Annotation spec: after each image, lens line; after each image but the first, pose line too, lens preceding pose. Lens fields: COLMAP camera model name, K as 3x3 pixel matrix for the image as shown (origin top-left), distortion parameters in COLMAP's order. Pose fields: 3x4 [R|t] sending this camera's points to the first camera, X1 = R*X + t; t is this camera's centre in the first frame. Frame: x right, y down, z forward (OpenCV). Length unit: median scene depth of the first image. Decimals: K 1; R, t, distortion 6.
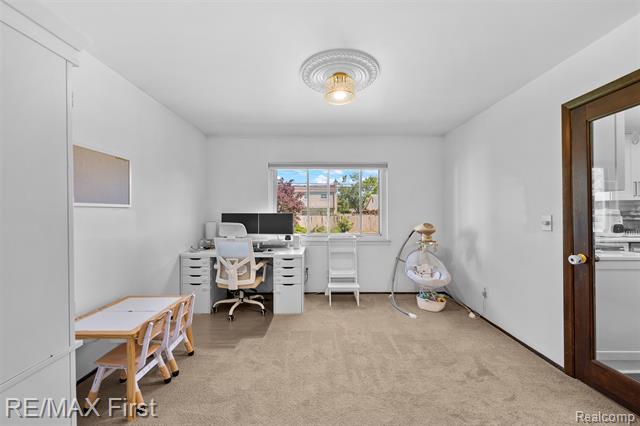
lens RADIAL K [[259.0, 0, 316.5], [0, 259.0, 213.5], [0, 0, 1]] dist [0.001991, -0.000392]
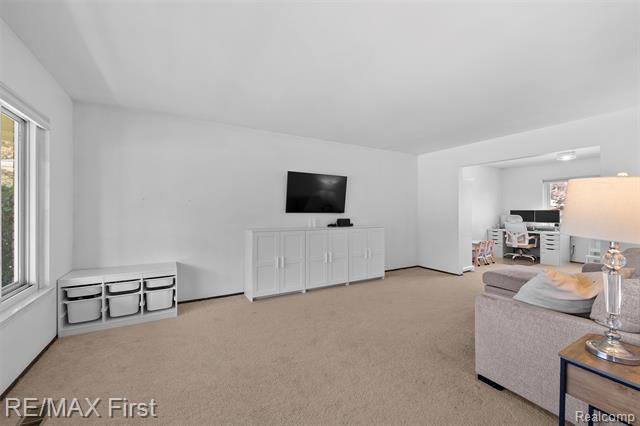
lens RADIAL K [[259.0, 0, 321.2], [0, 259.0, 209.8], [0, 0, 1]] dist [0.001991, -0.000392]
pose [[0.517670, -0.002990, -0.855575, 0.629207], [0.010919, 0.999936, 0.003113, -0.029719], [0.855511, -0.010953, 0.517670, -1.352189]]
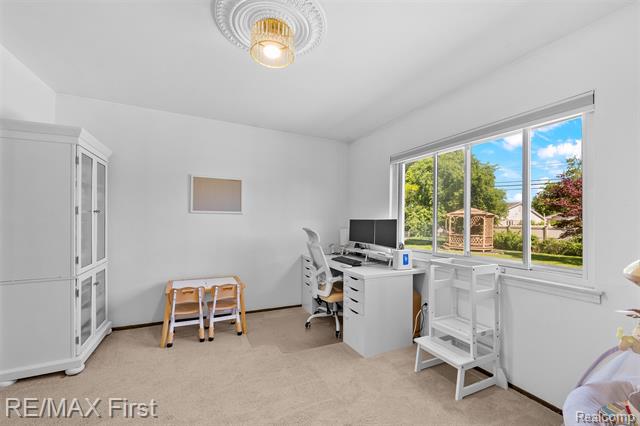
lens RADIAL K [[259.0, 0, 308.2], [0, 259.0, 219.1], [0, 0, 1]] dist [0.001991, -0.000392]
pose [[0.426525, -0.001591, -0.904475, 0.529047], [-0.012803, 0.999888, -0.007796, 0.007433], [0.904385, 0.014906, 0.426456, 0.542456]]
